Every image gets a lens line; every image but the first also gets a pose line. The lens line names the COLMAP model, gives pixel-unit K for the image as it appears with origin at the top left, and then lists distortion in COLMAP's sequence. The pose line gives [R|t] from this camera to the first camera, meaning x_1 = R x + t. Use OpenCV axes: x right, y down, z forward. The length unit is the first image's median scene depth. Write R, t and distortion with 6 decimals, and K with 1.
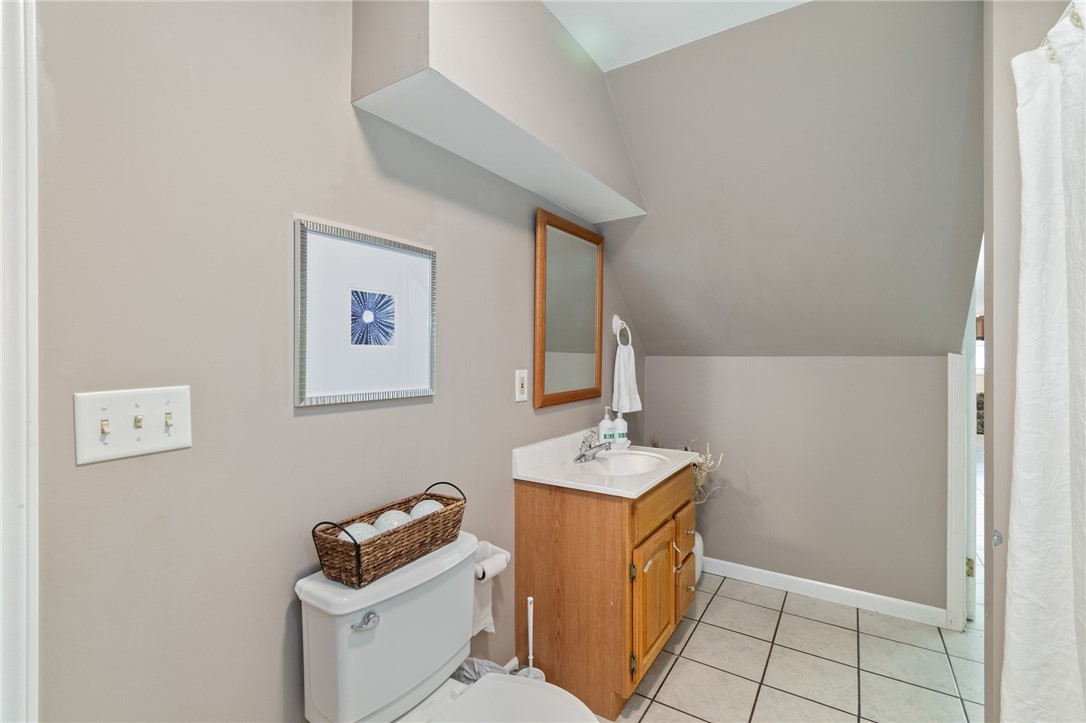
lens RADIAL K [[486.4, 0, 539.3], [0, 486.4, 359.7], [0, 0, 1]] dist [-0.002852, -0.000469]
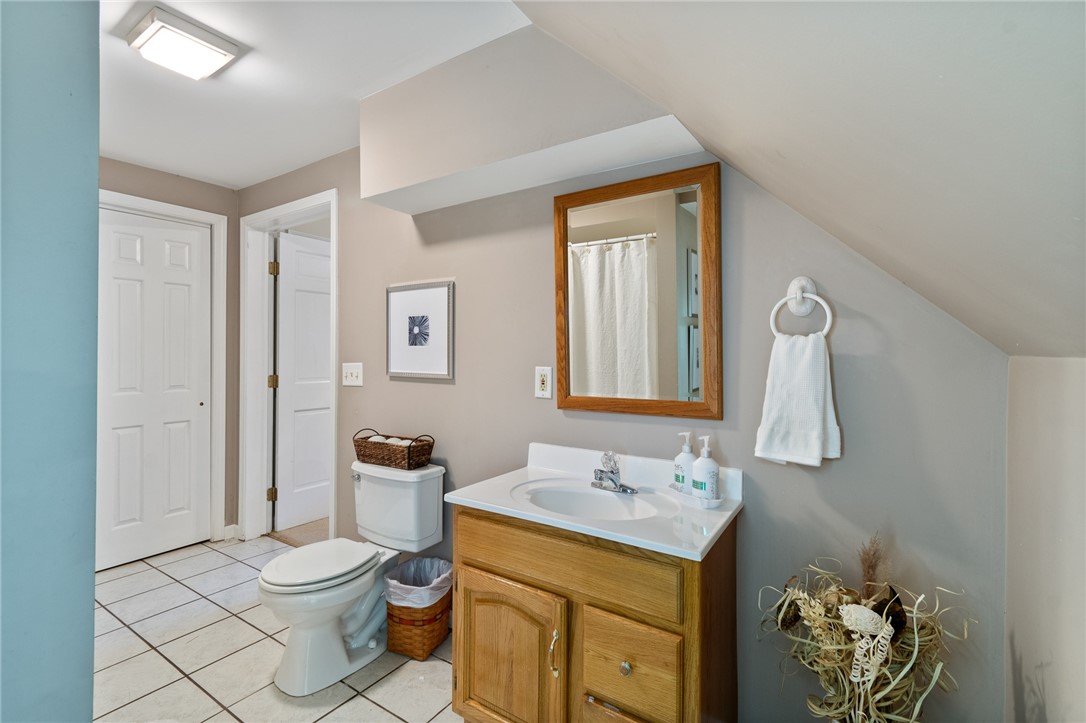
lens RADIAL K [[486.4, 0, 539.8], [0, 486.4, 351.7], [0, 0, 1]] dist [-0.002852, -0.000469]
pose [[-0.012813, 0.001531, -0.999917, 1.400830], [-0.010417, 0.999944, 0.001665, -0.016864], [0.999864, 0.010437, -0.012796, 1.459606]]
